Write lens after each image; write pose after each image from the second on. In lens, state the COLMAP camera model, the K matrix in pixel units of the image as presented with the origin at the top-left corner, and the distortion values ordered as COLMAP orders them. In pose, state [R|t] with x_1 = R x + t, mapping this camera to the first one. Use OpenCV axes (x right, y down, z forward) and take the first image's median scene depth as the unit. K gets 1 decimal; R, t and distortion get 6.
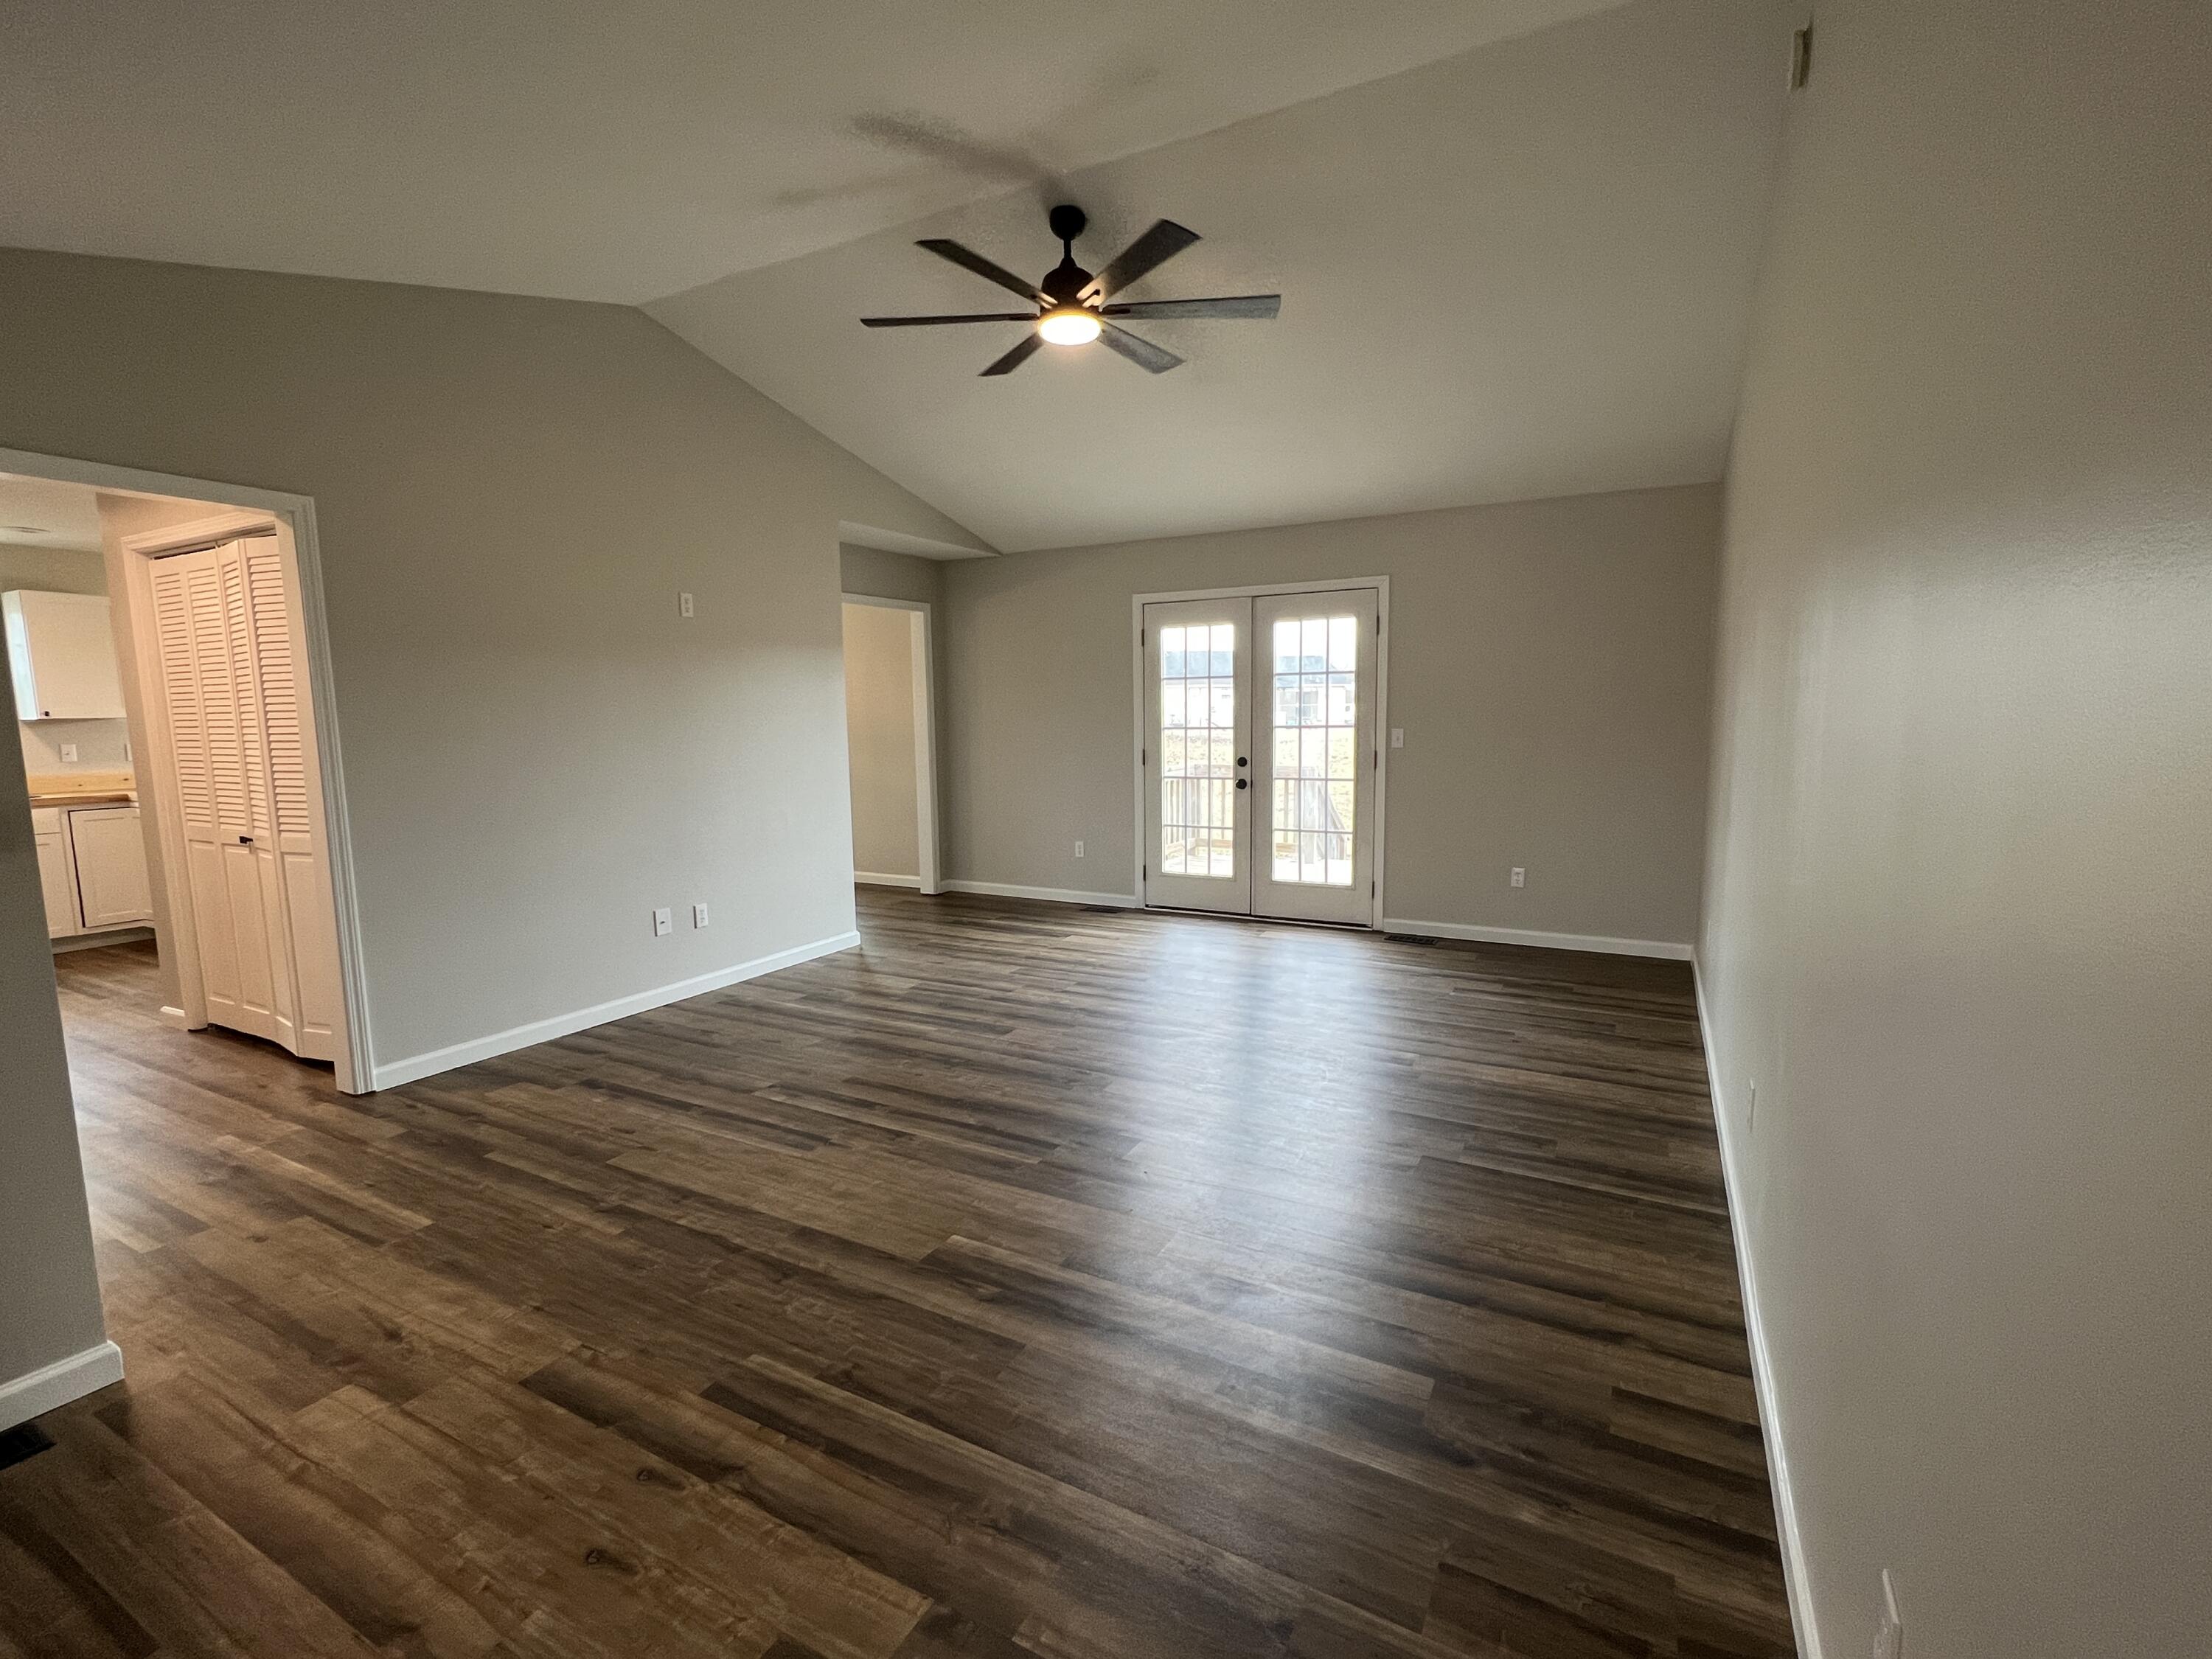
lens RADIAL K [[1016.7, 0, 1106.0], [0, 1016.7, 829.5], [0, 0, 1]] dist [-0.000862, 0.000544]
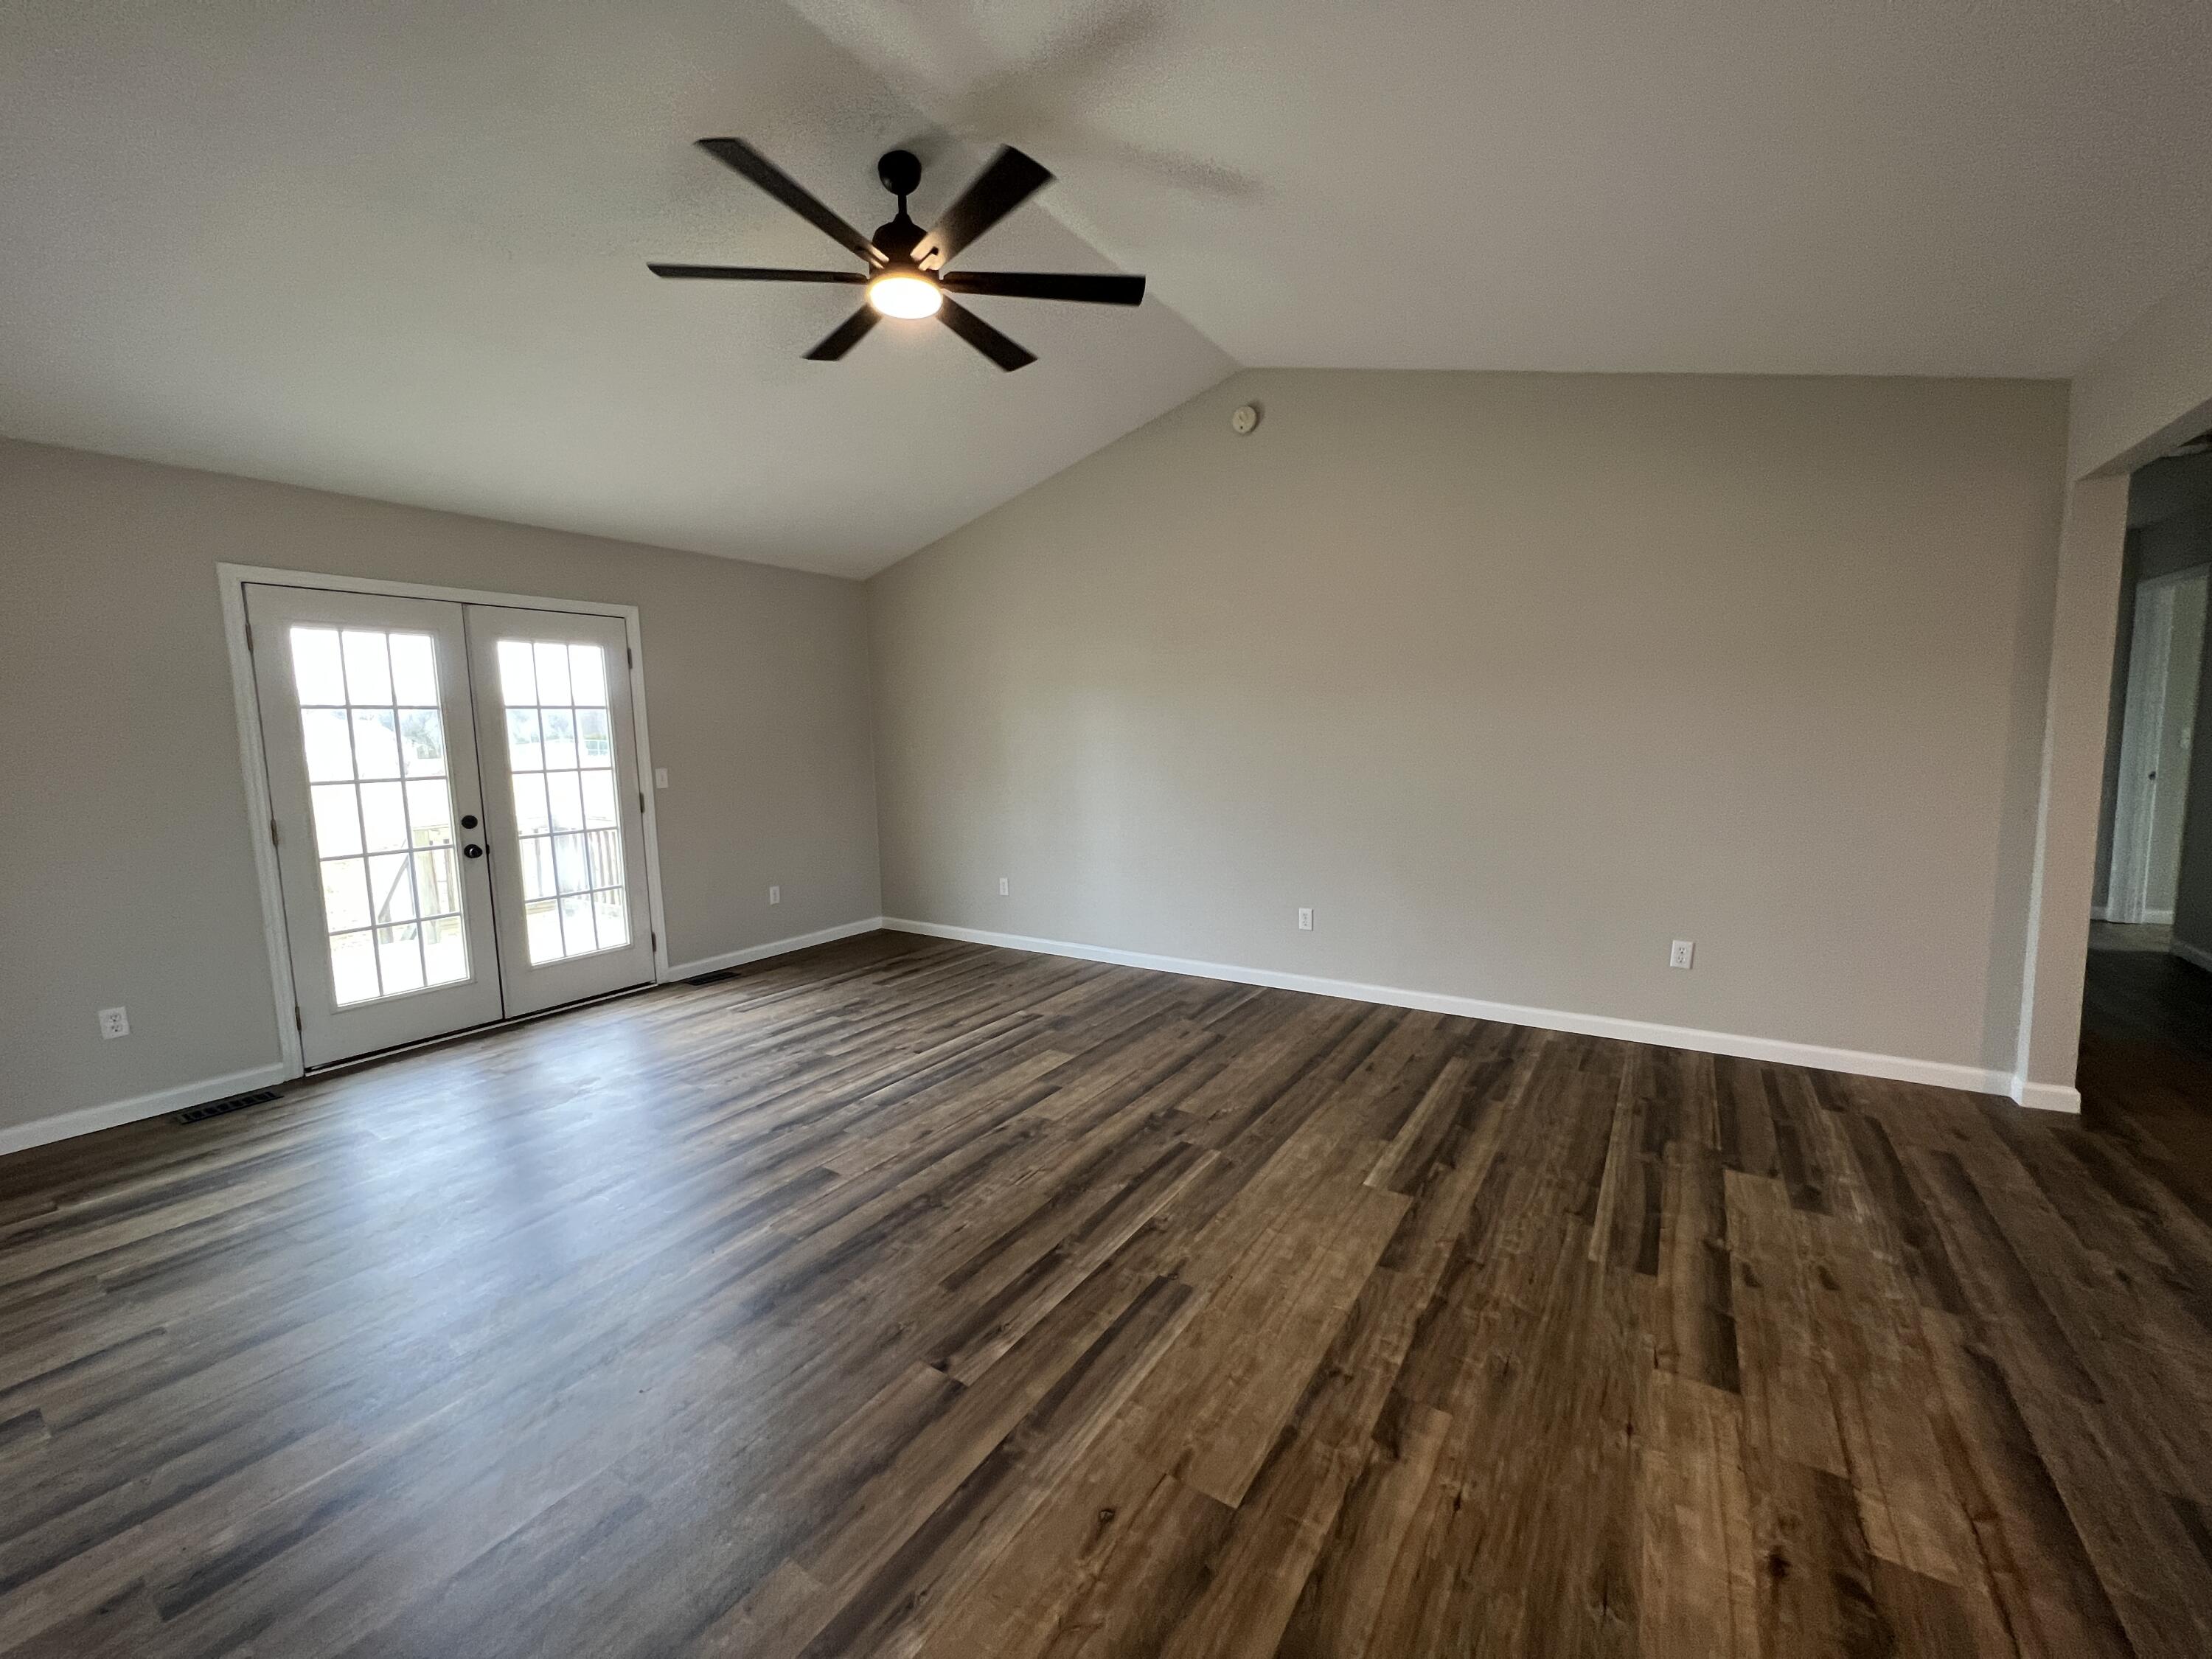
lens RADIAL K [[881.2, 0, 1101.1], [0, 881.2, 825.9], [0, 0, 1]] dist [-0.001623, -0.000114]
pose [[0.082021, -0.092407, 0.992337, -1.057339], [0.141636, 0.986667, 0.080172, -0.111787], [-0.986515, 0.133975, 0.094016, 1.083070]]
